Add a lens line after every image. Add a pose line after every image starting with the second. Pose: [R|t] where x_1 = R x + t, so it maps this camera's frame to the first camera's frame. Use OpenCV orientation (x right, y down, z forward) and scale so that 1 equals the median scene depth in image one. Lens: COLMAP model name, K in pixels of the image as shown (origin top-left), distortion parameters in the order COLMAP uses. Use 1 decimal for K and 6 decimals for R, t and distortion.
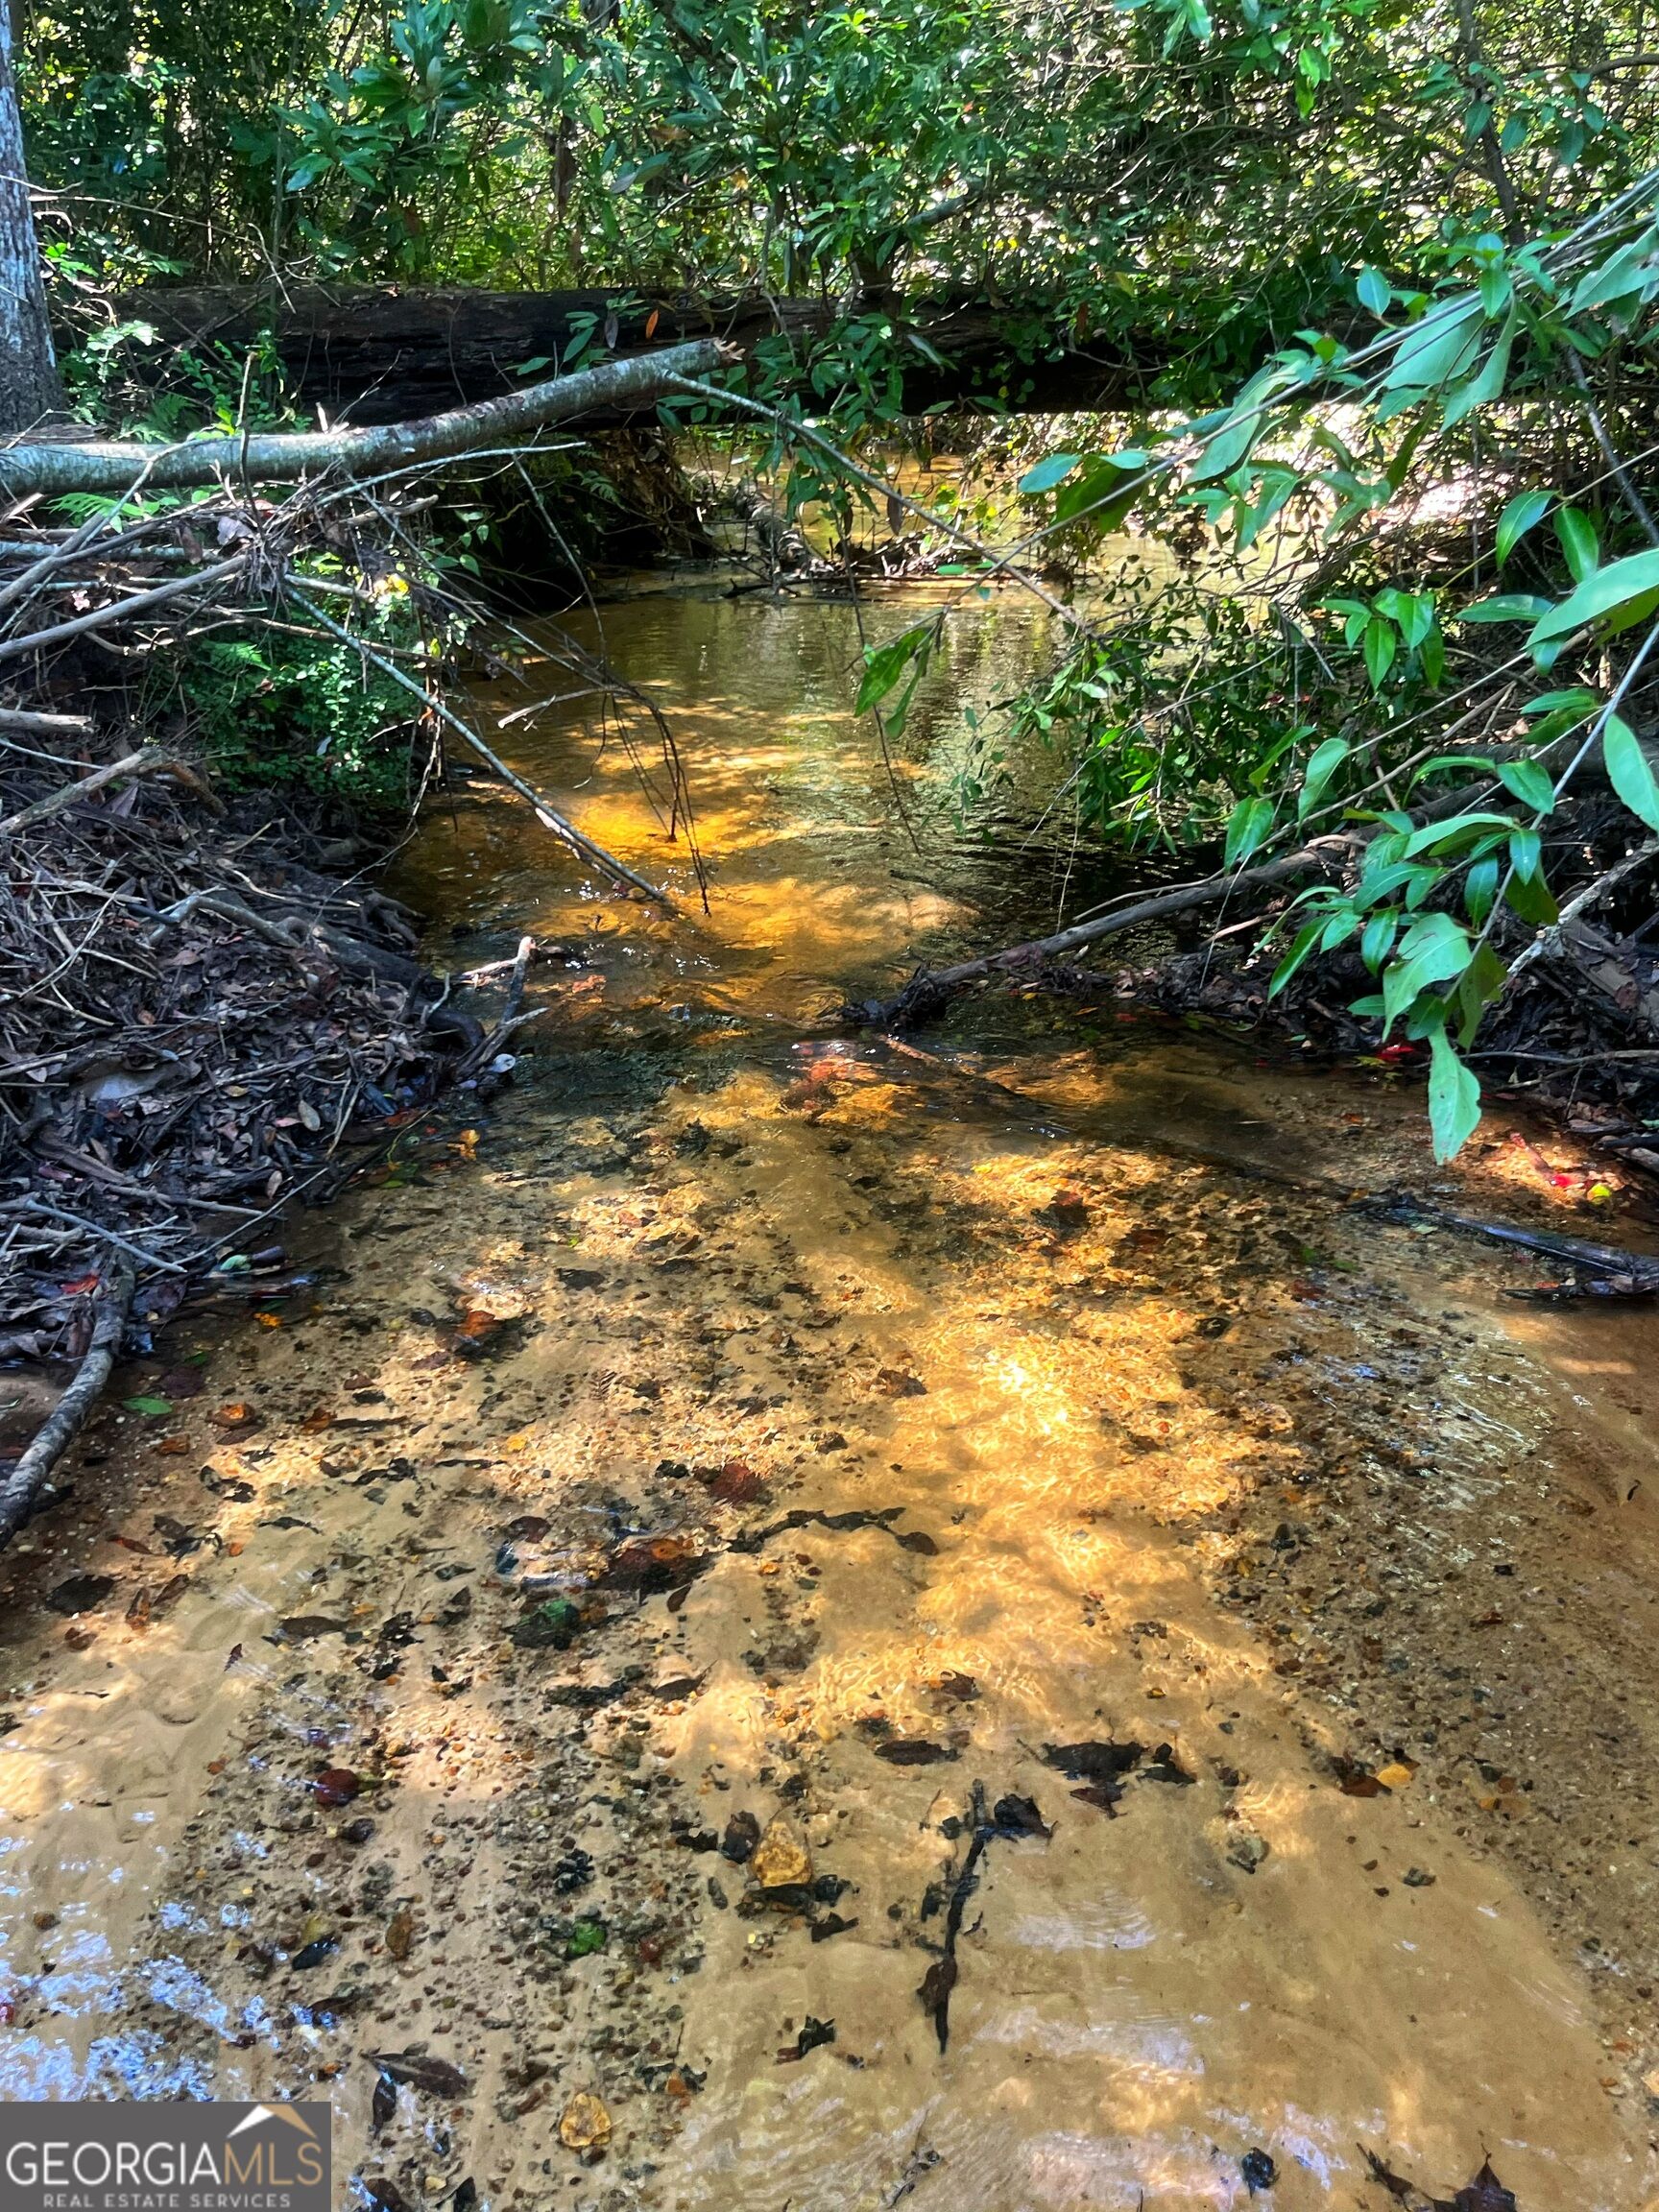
lens RADIAL K [[2068.6, 0, 827.7], [0, 2068.6, 1120.9], [0, 0, 1]] dist [0.009059, 0.011622]
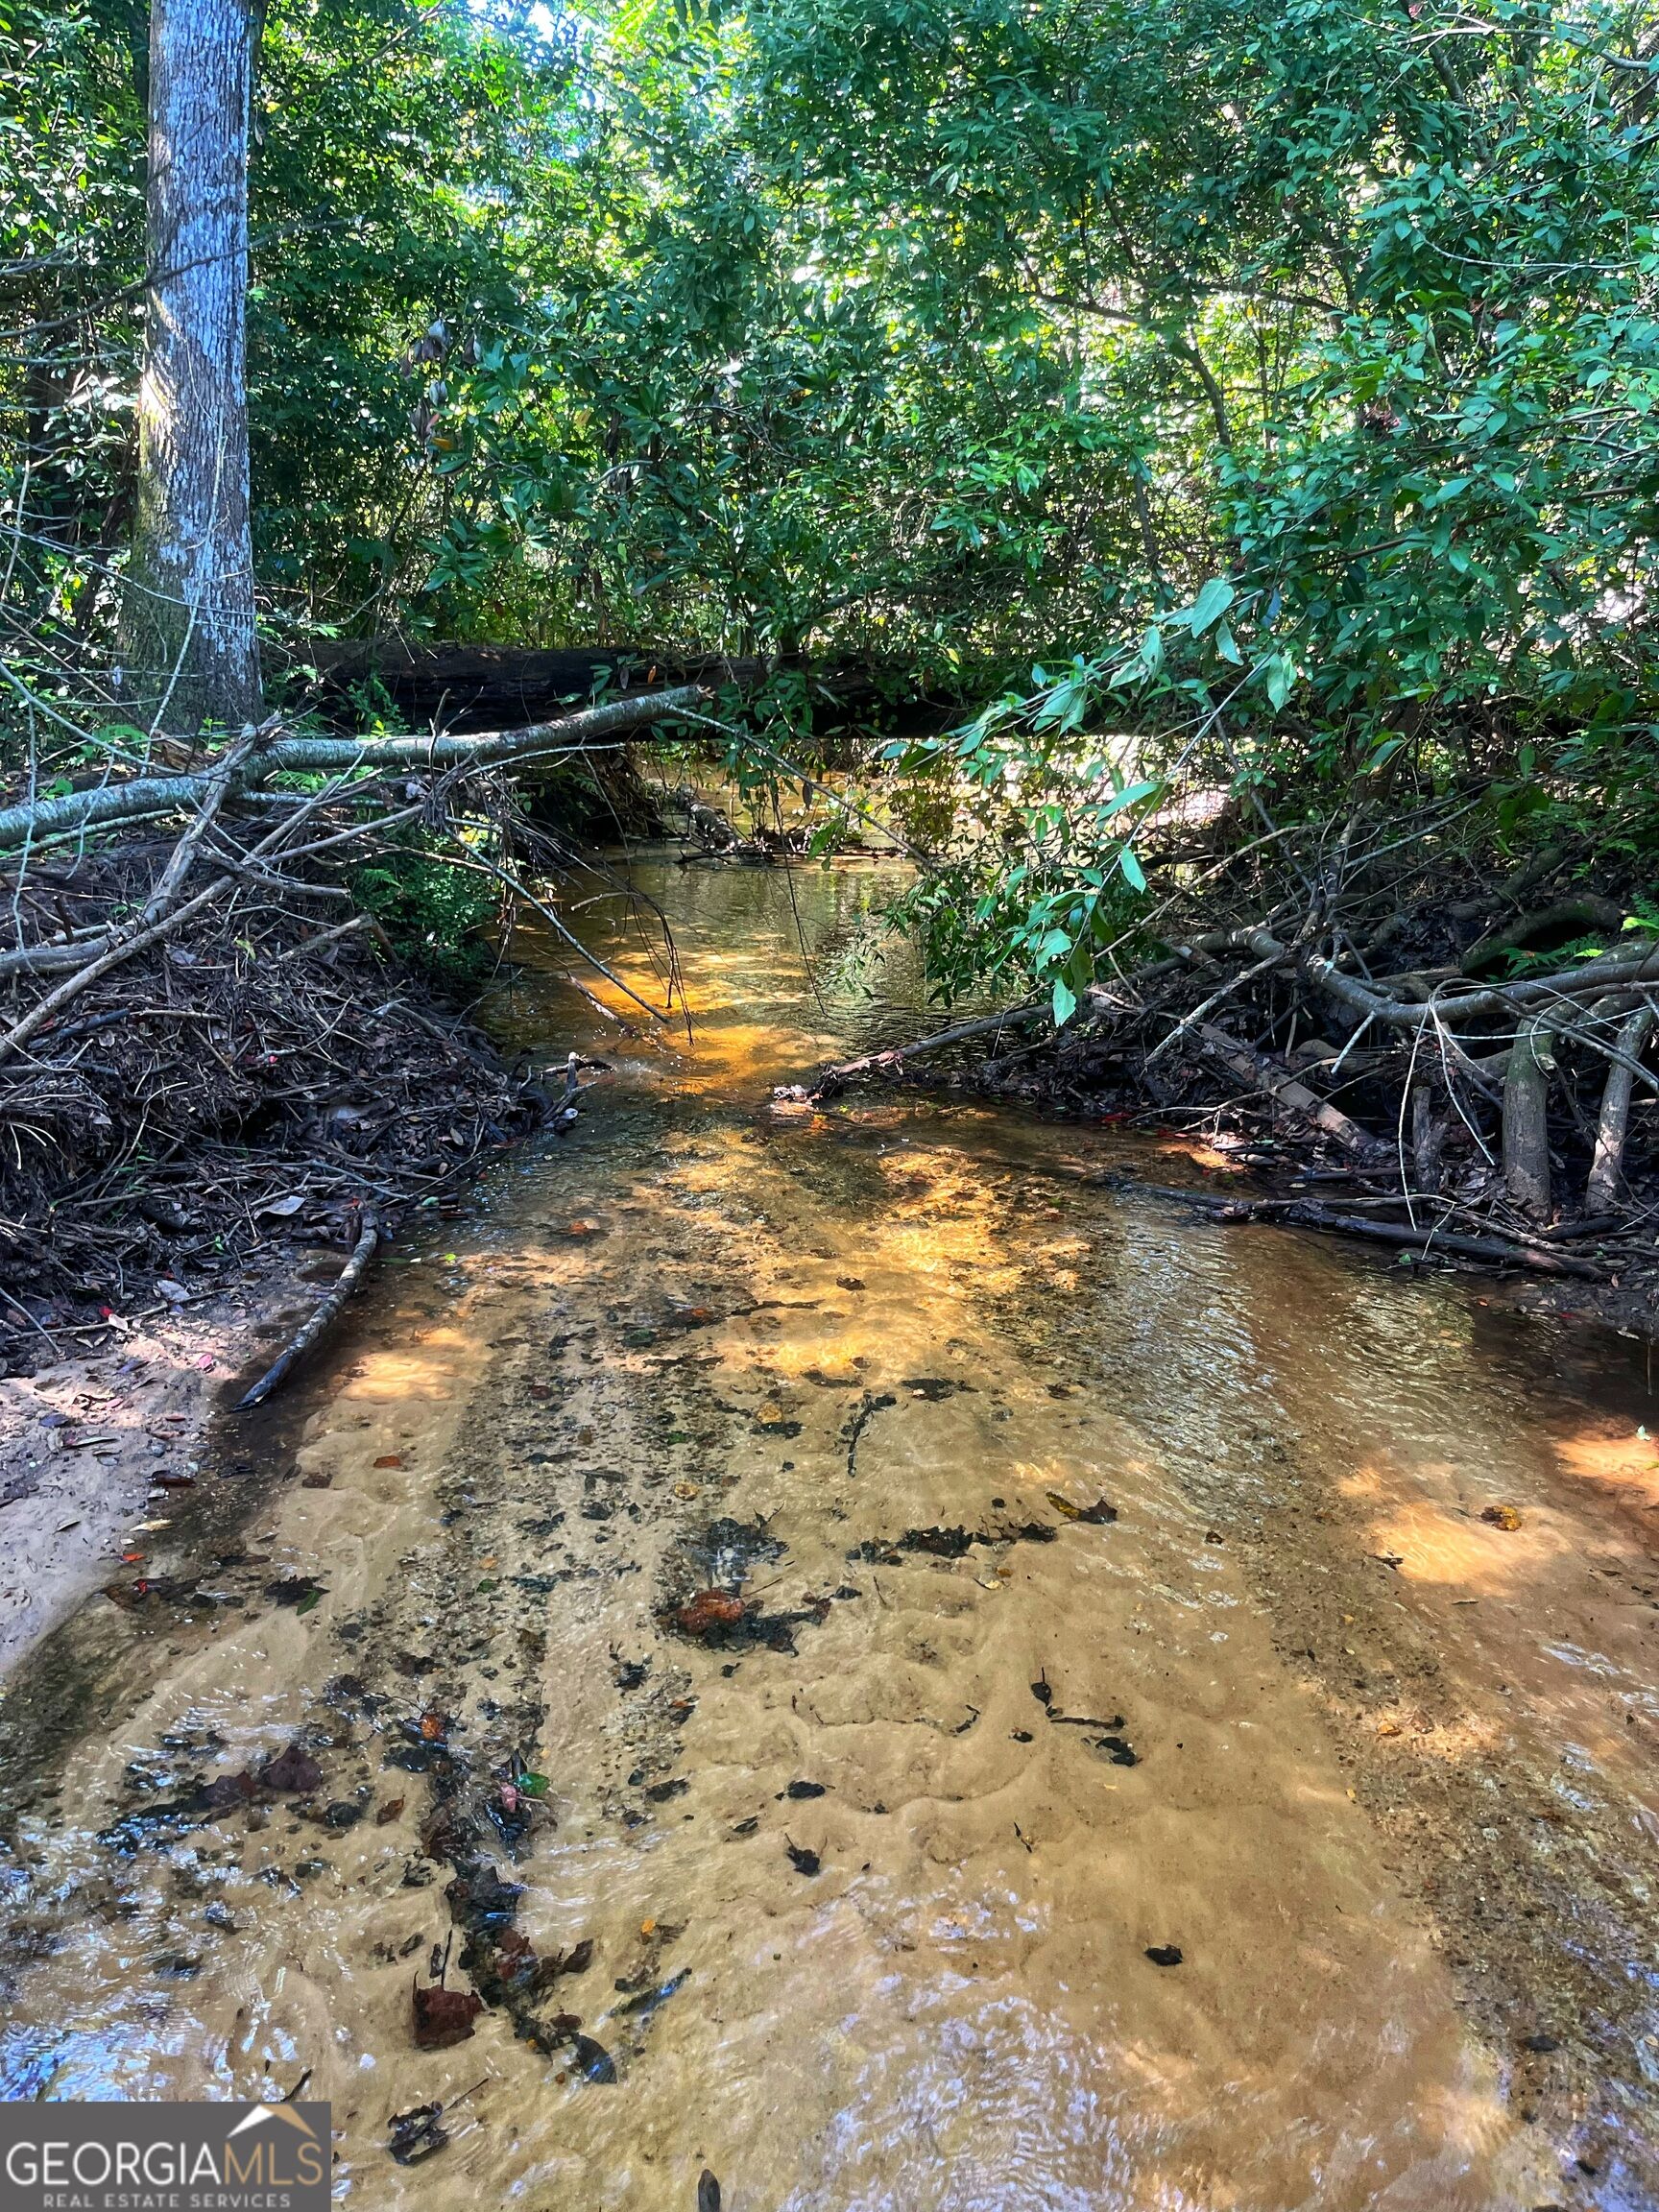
lens RADIAL K [[1808.9, 0, 831.7], [0, 1808.9, 1114.1], [0, 0, 1]] dist [0.029317, -0.014634]
pose [[0.998310, 0.006621, 0.057730, -0.036740], [0.000745, 0.991946, -0.126659, 0.161580], [-0.058104, 0.126488, 0.990265, -0.439437]]
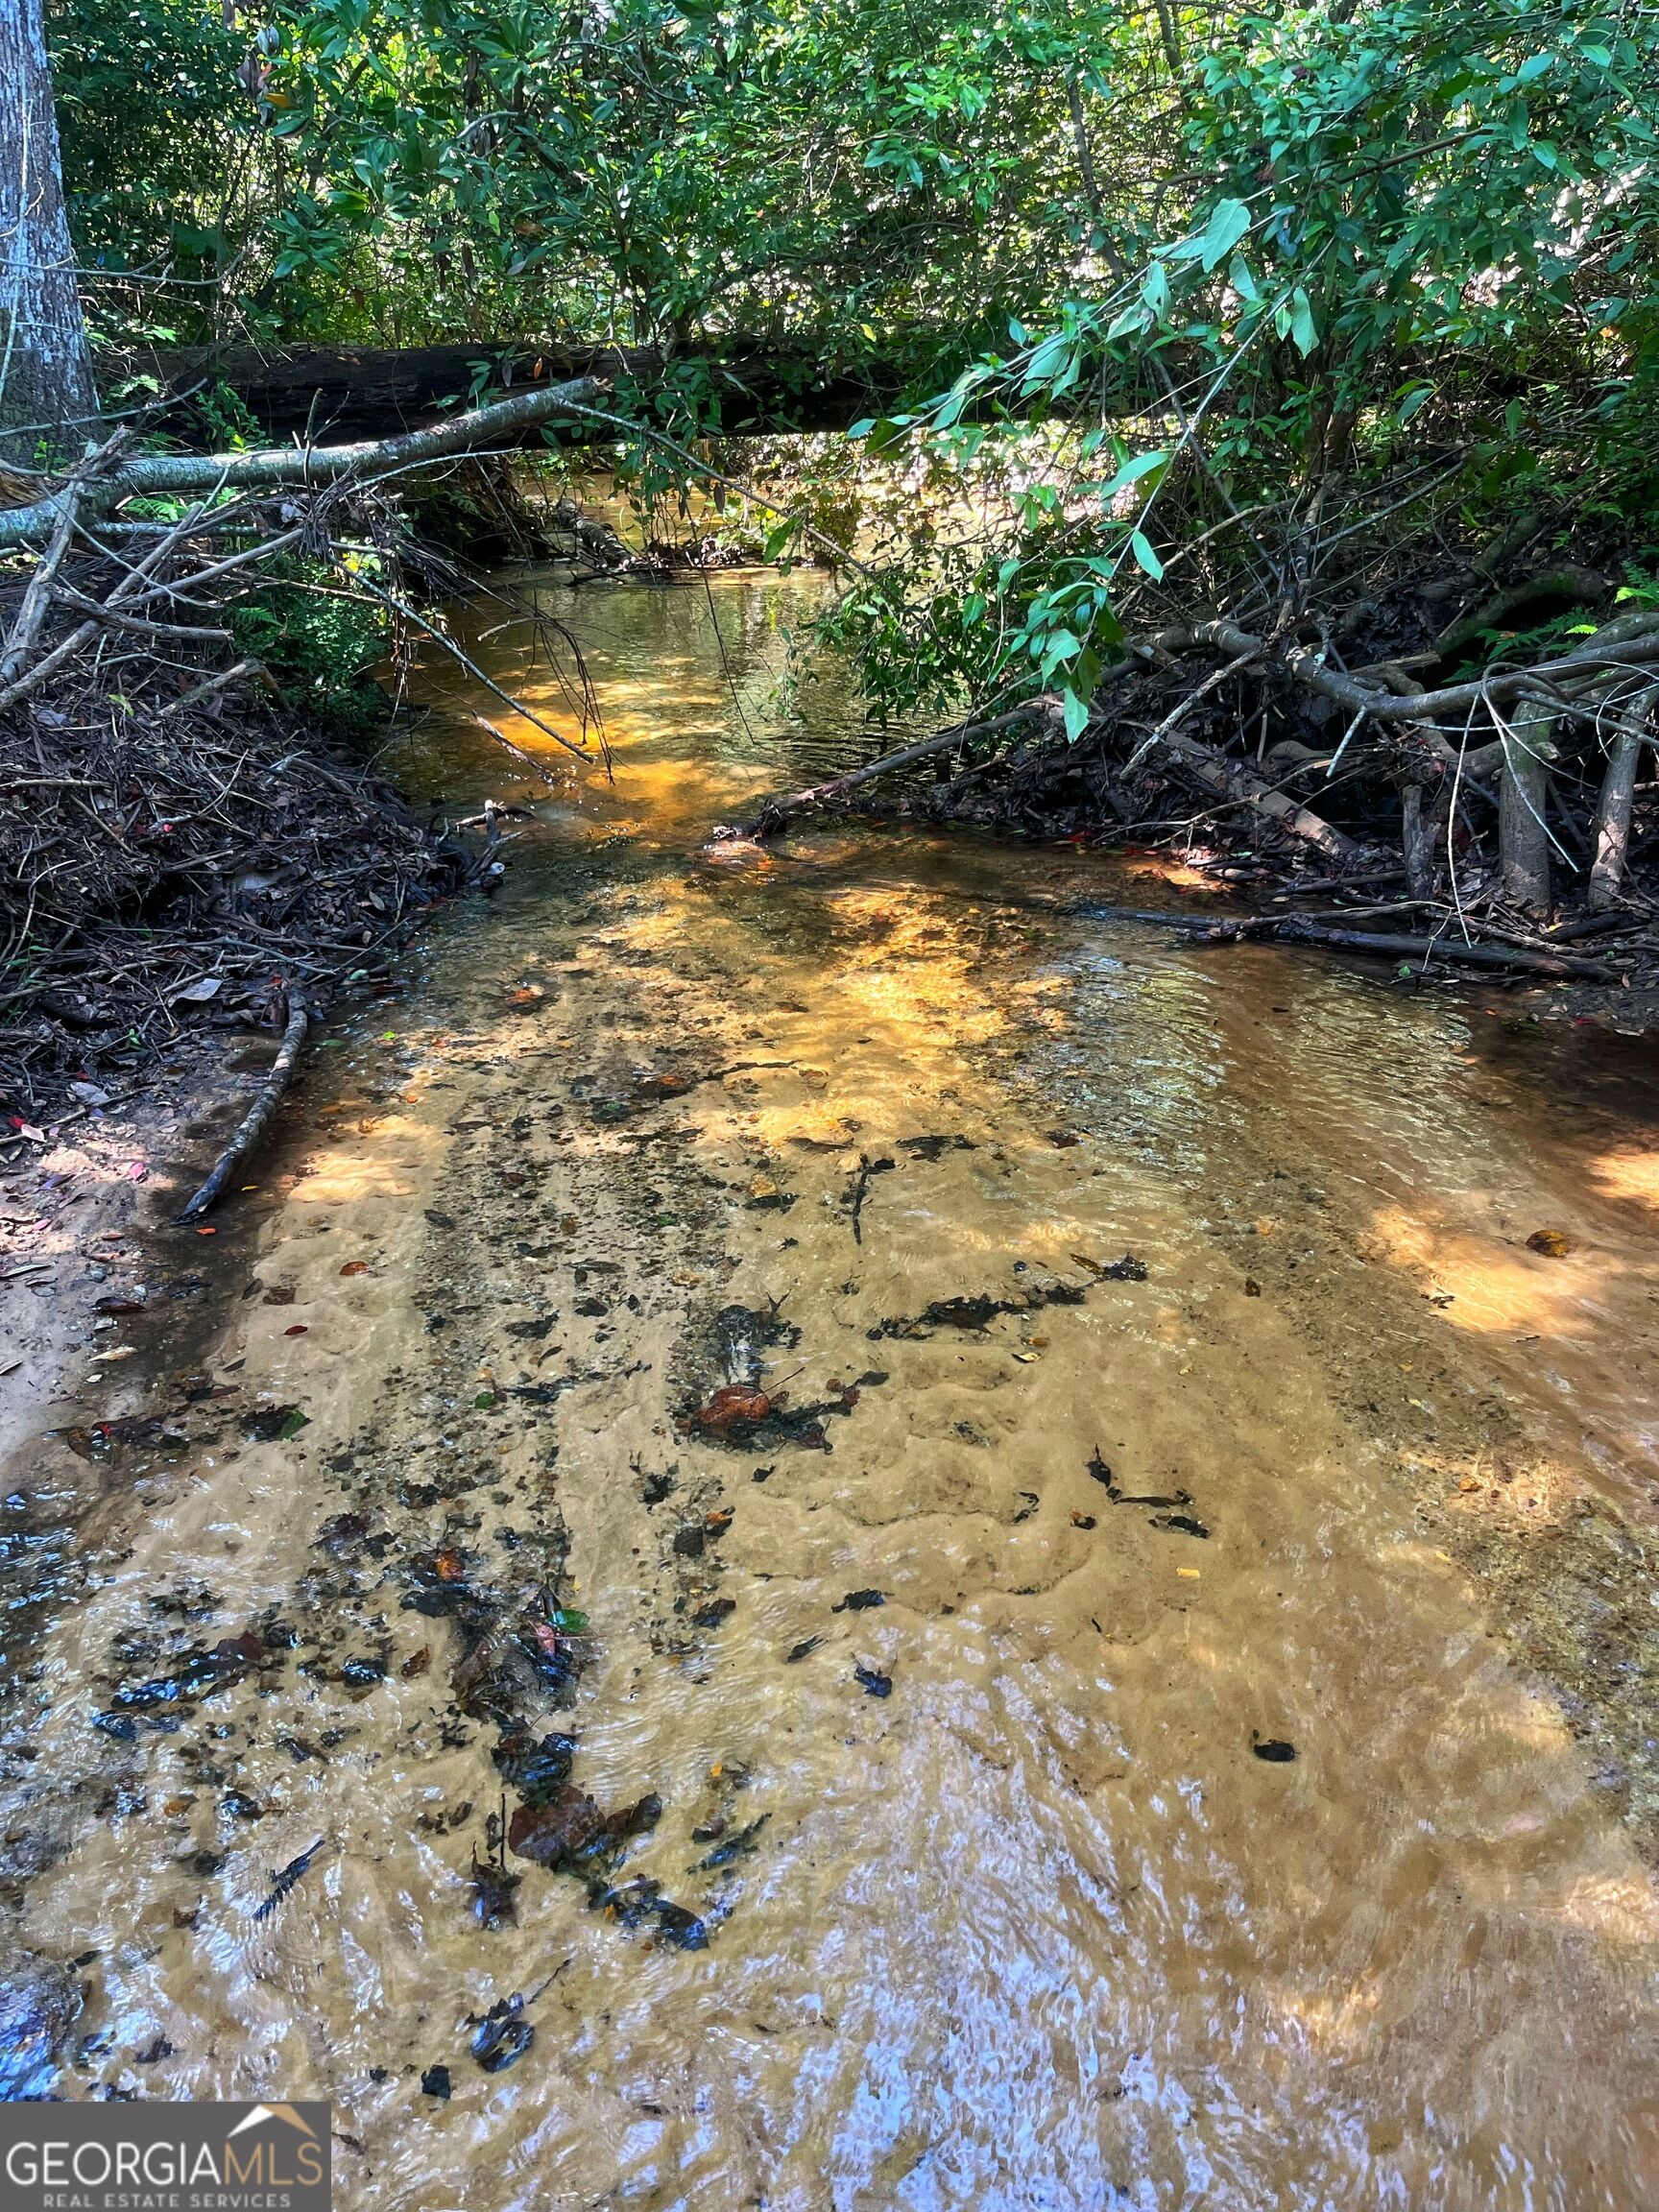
lens RADIAL K [[1808.9, 0, 831.7], [0, 1808.9, 1114.1], [0, 0, 1]] dist [0.029317, -0.014634]
pose [[0.992078, -0.067908, 0.105691, -0.072001], [0.065742, 0.997551, 0.023854, 0.142653], [-0.107052, -0.016717, 0.994113, -0.351236]]
